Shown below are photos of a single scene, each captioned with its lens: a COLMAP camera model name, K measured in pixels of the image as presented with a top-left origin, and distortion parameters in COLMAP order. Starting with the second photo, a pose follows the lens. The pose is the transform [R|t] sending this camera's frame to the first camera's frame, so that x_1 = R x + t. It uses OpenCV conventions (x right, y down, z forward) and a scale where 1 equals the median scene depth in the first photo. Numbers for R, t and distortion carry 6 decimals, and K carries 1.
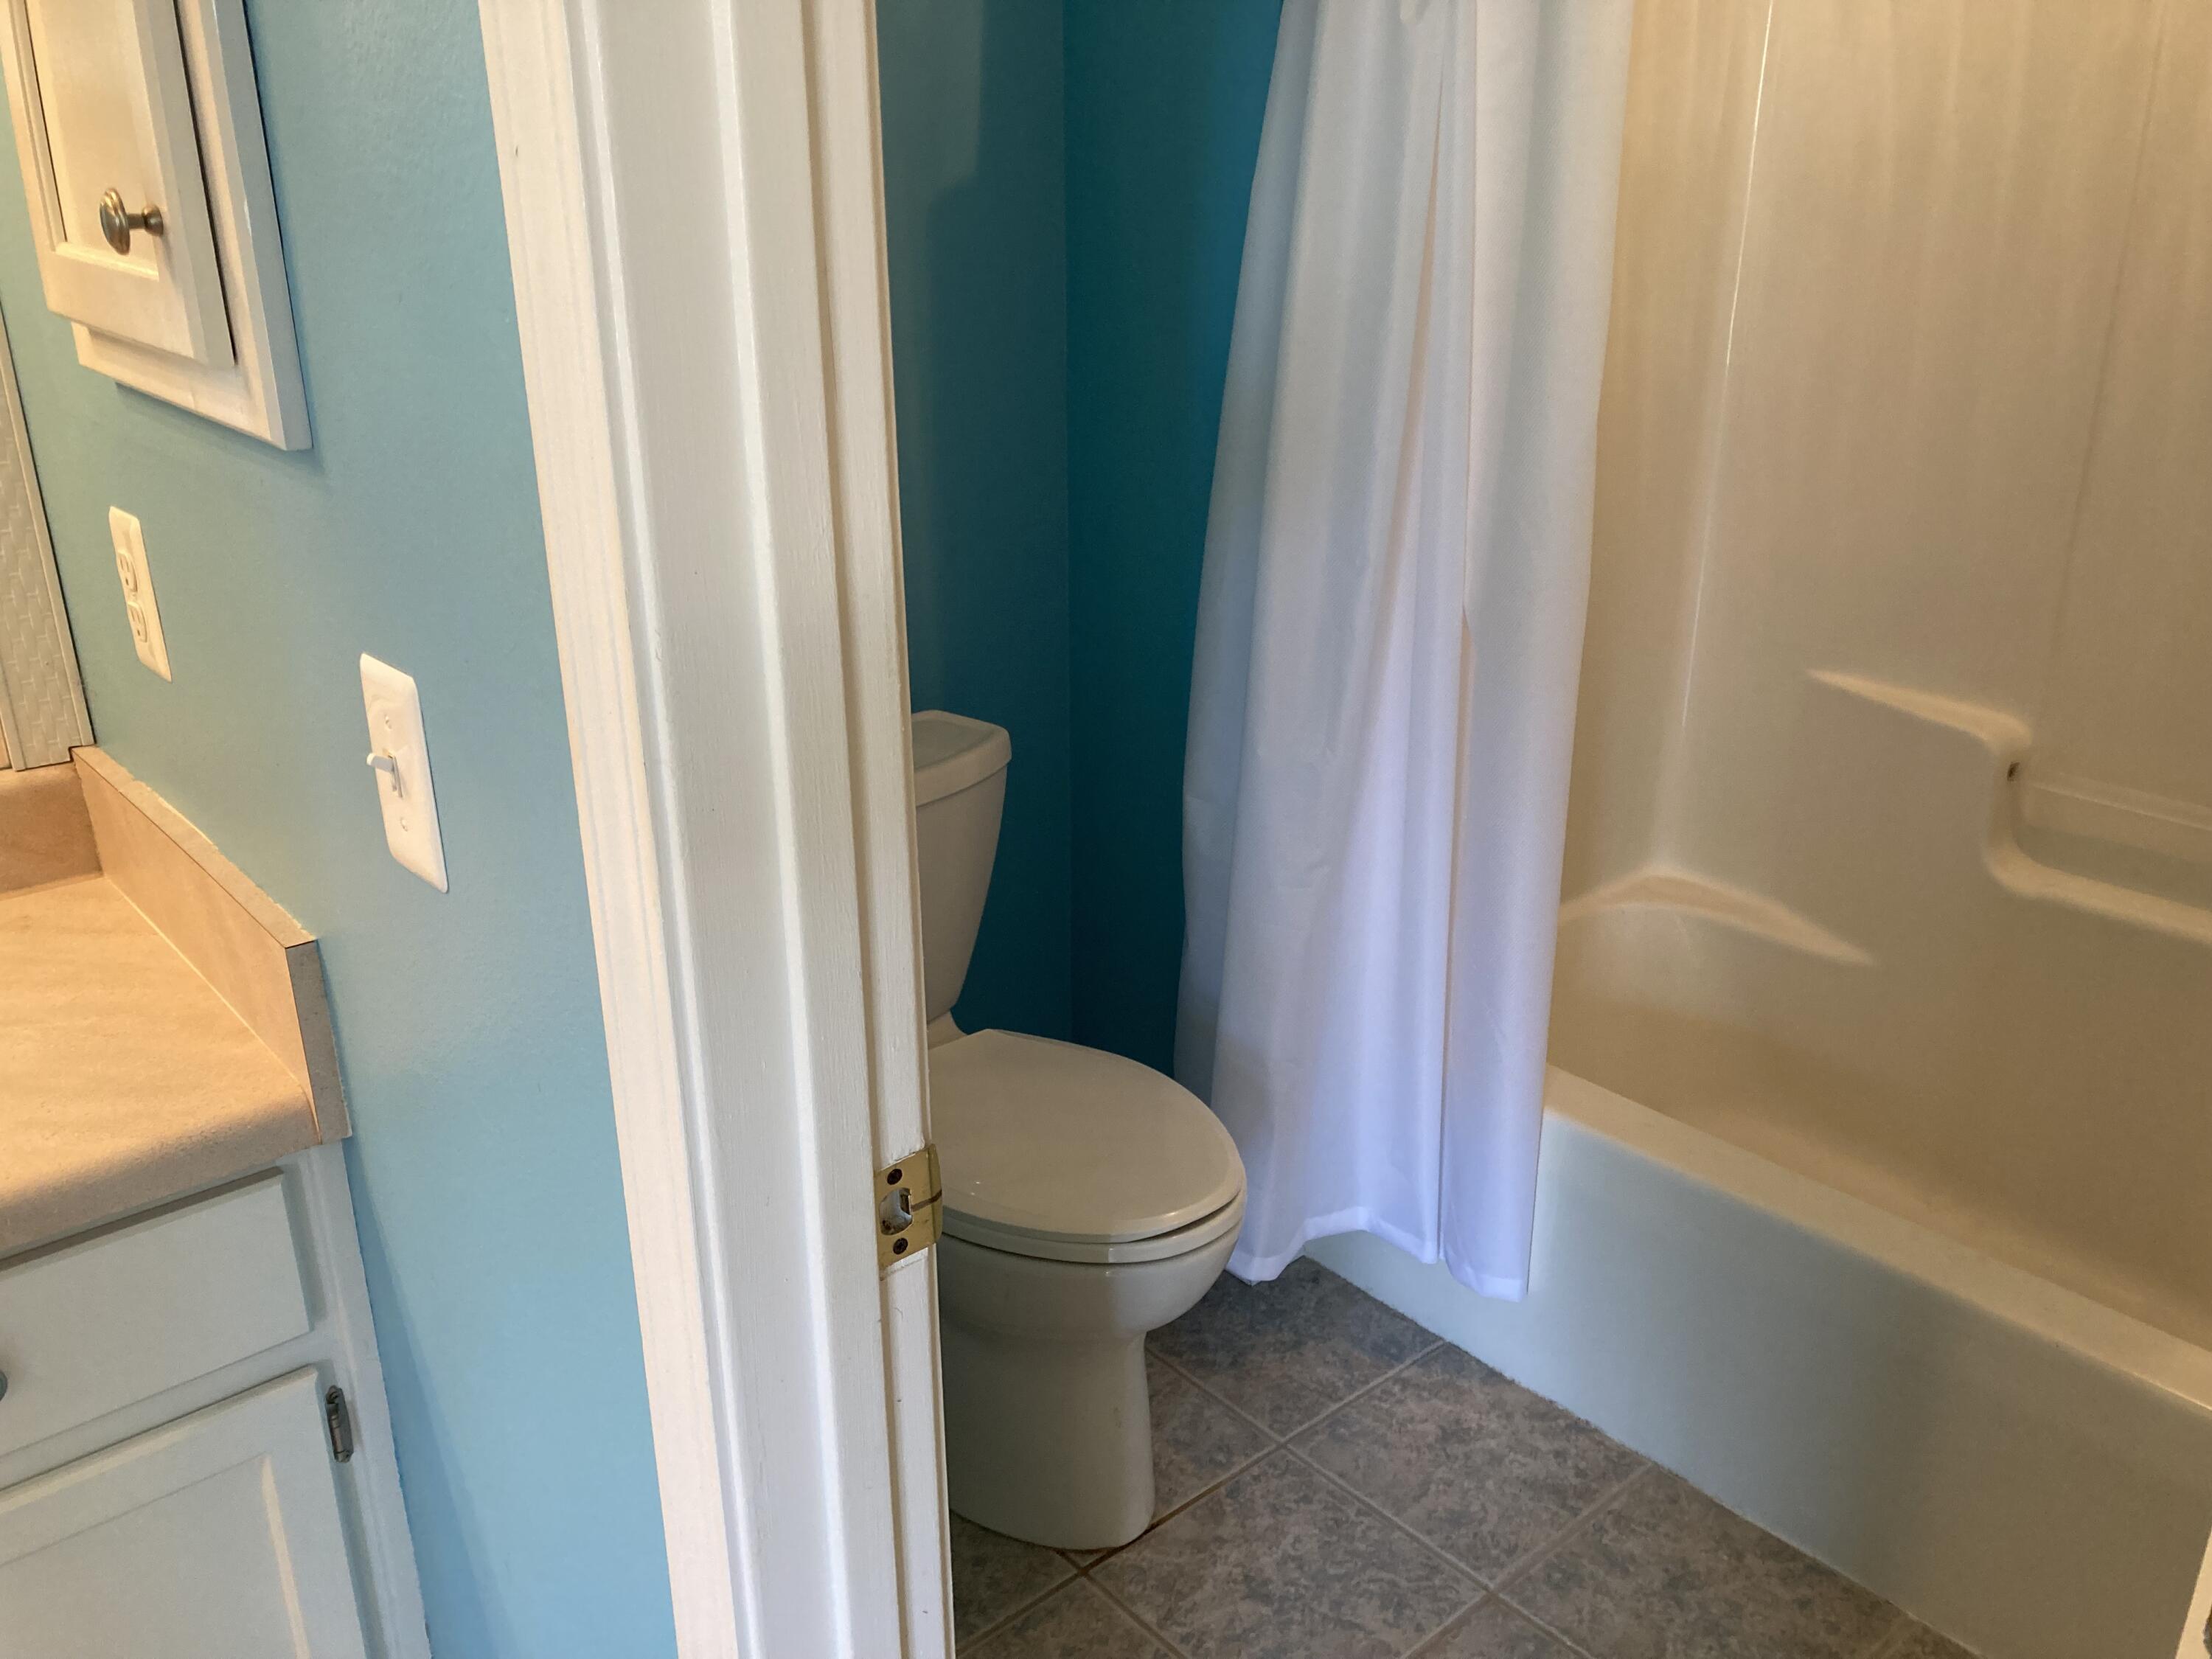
lens RADIAL K [[1857.9, 0, 1106.0], [0, 1857.9, 829.5], [0, 0, 1]] dist [0.098872, -0.083638]
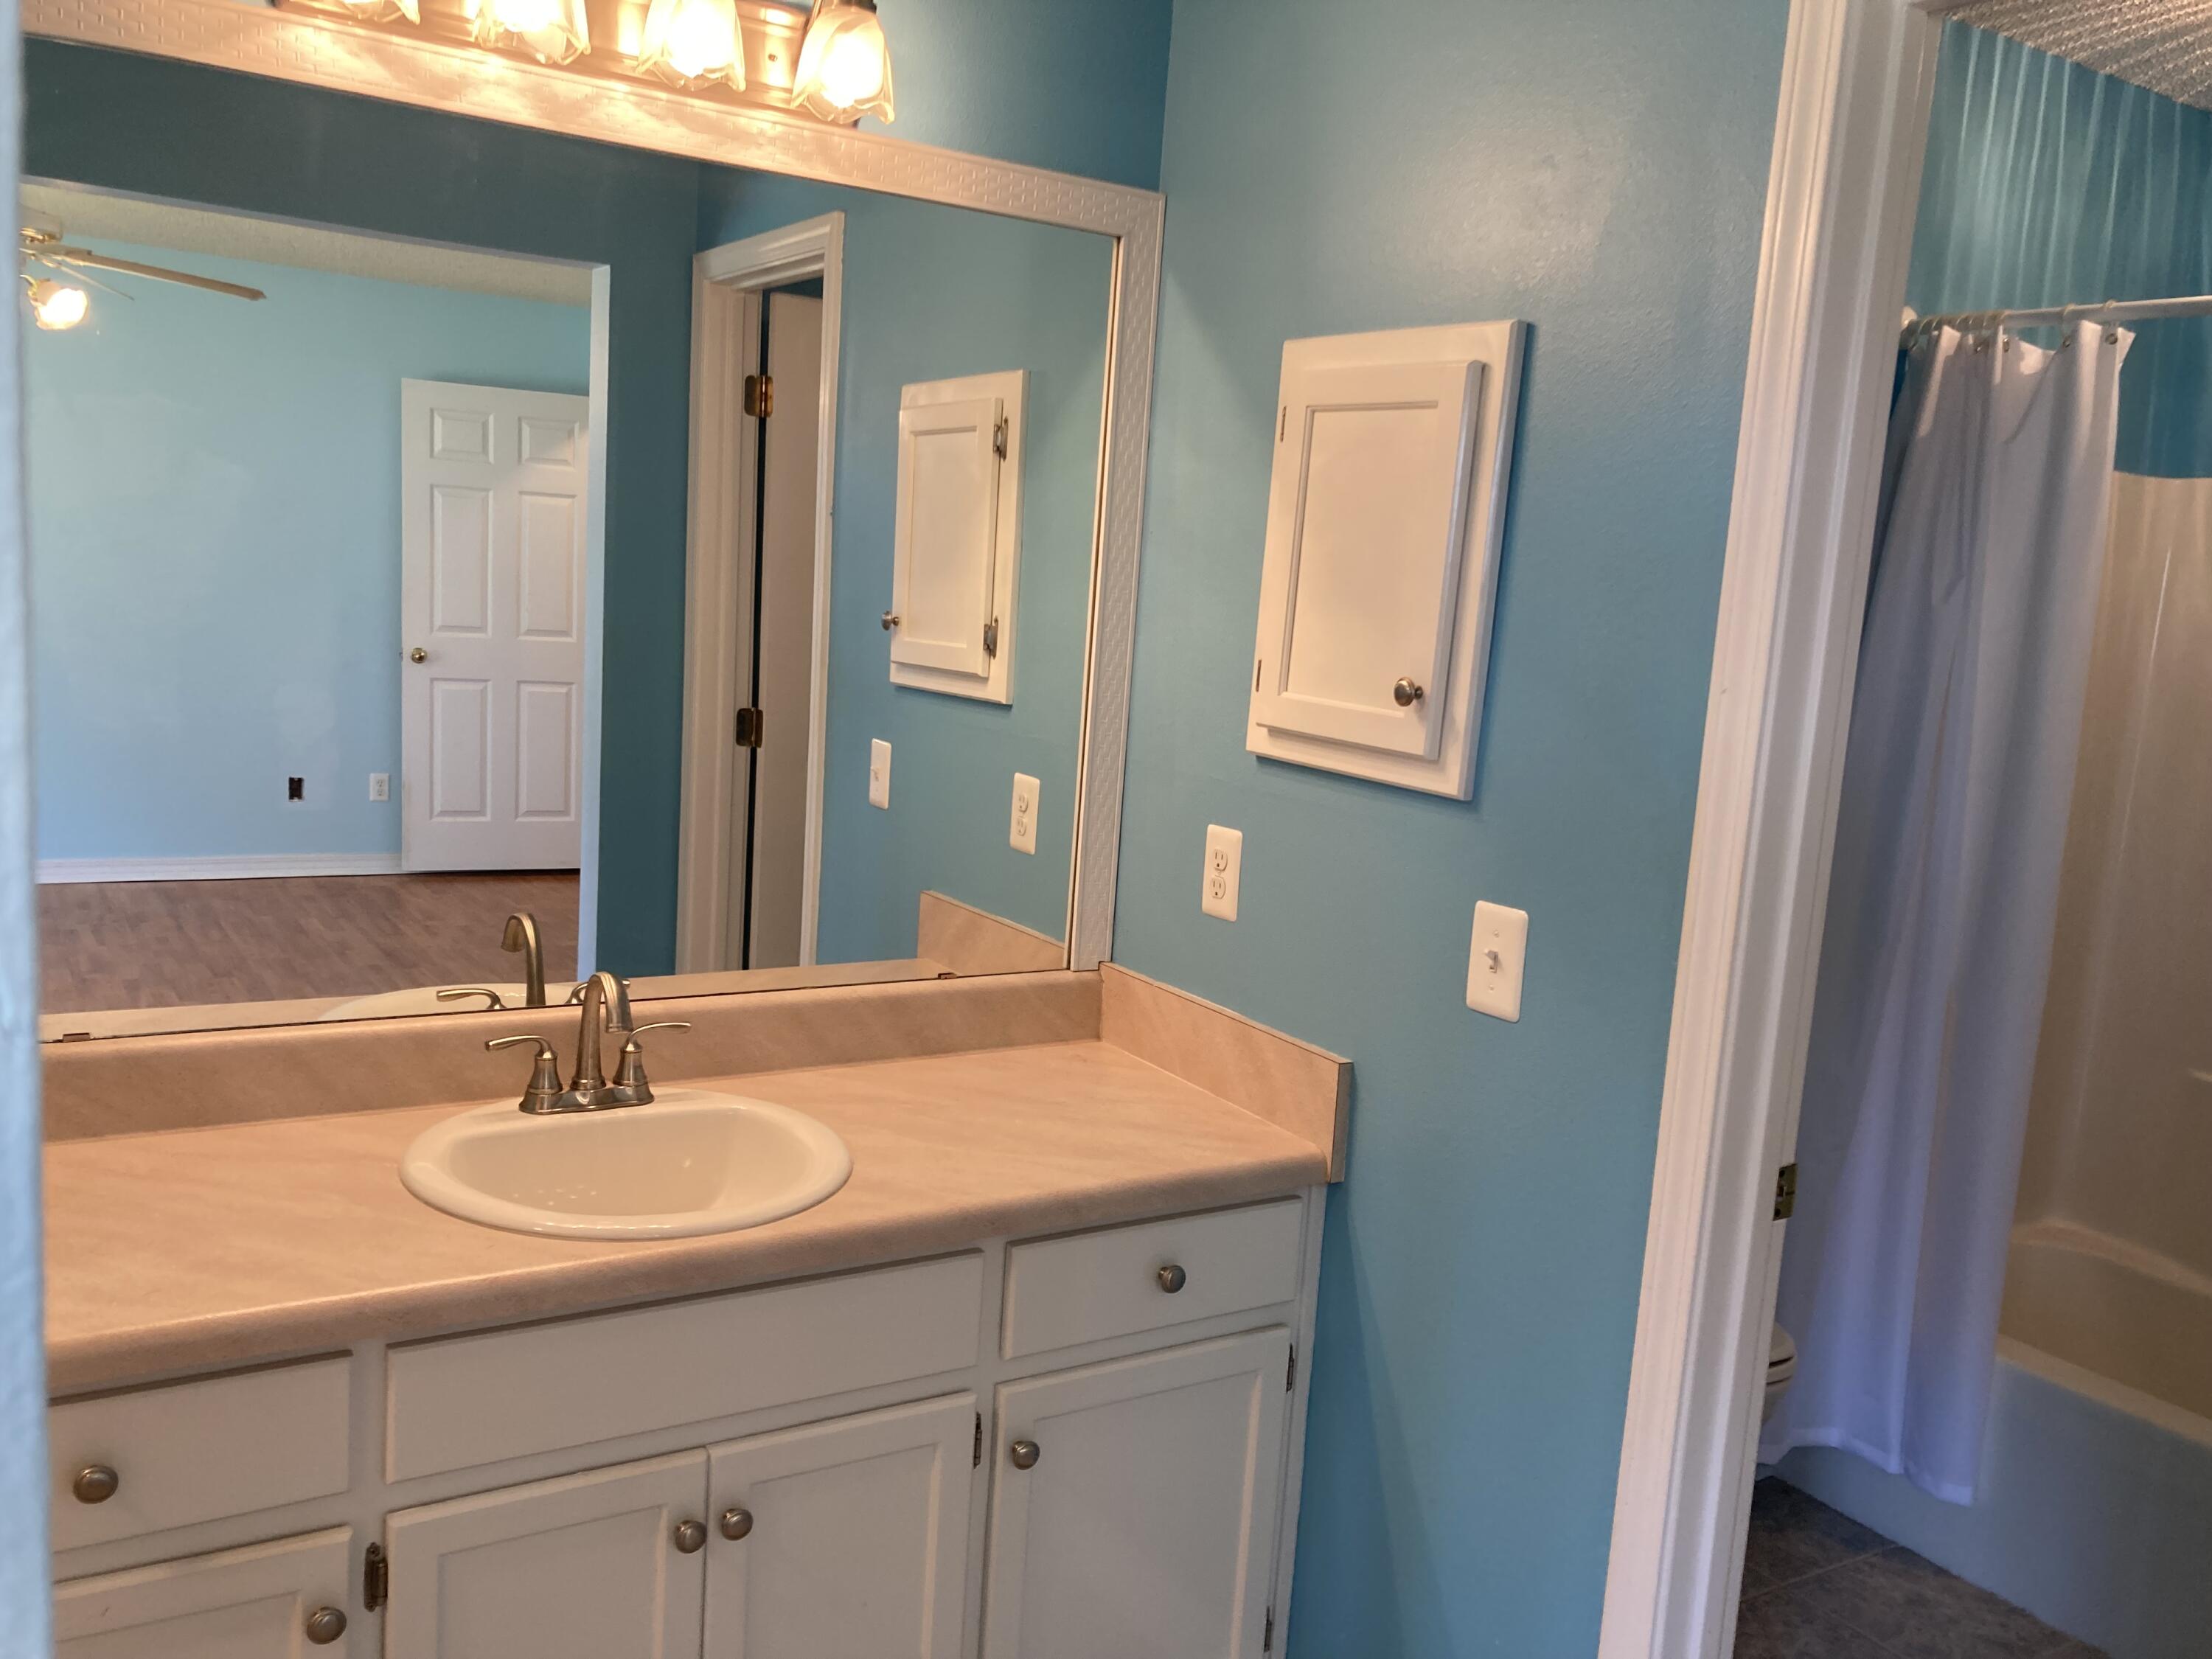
lens RADIAL K [[1857.9, 0, 1106.0], [0, 1857.9, 829.5], [0, 0, 1]] dist [0.098872, -0.083638]
pose [[0.987323, 0.091333, -0.129810, -0.250497], [-0.116918, 0.971617, -0.205648, 0.135869], [0.107343, 0.218218, 0.969979, -0.468144]]
